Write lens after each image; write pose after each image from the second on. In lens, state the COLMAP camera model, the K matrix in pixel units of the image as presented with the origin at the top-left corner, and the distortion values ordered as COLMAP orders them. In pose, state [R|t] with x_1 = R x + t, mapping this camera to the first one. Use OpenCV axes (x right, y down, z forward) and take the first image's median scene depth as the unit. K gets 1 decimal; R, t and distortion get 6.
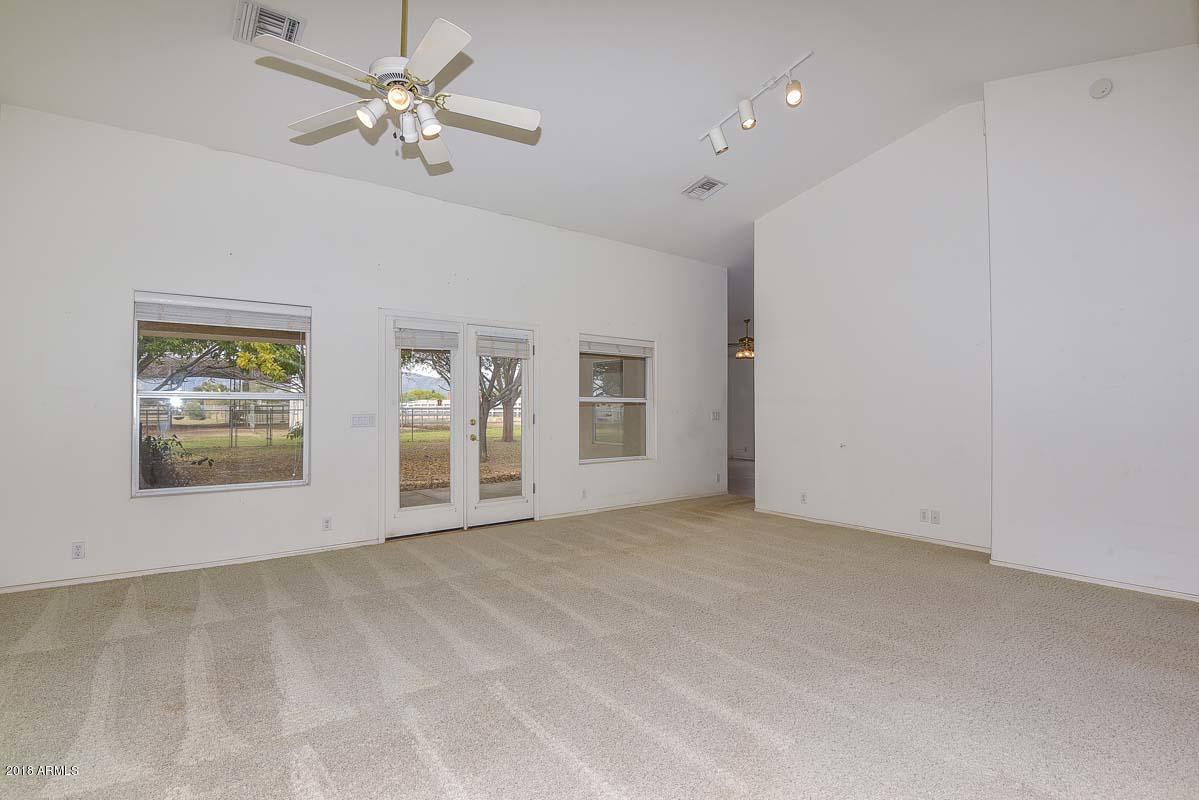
lens RADIAL K [[554.4, 0, 595.6], [0, 554.4, 400.8], [0, 0, 1]] dist [-0.009154, -0.020660]
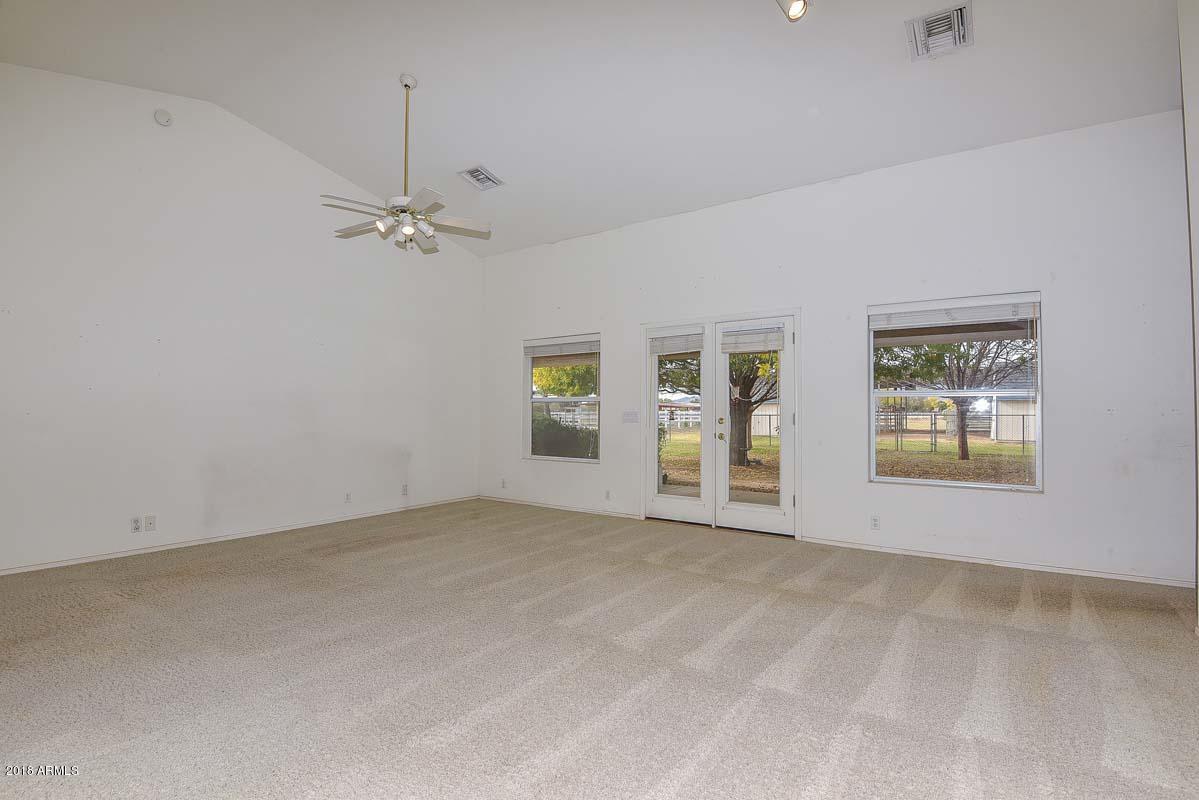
lens RADIAL K [[554.4, 0, 595.6], [0, 554.4, 400.8], [0, 0, 1]] dist [-0.009154, -0.020660]
pose [[0.282764, -0.012161, -0.959113, 0.660633], [0.017444, 0.999819, -0.007534, 0.006243], [0.959031, -0.014600, 0.282925, 0.505140]]
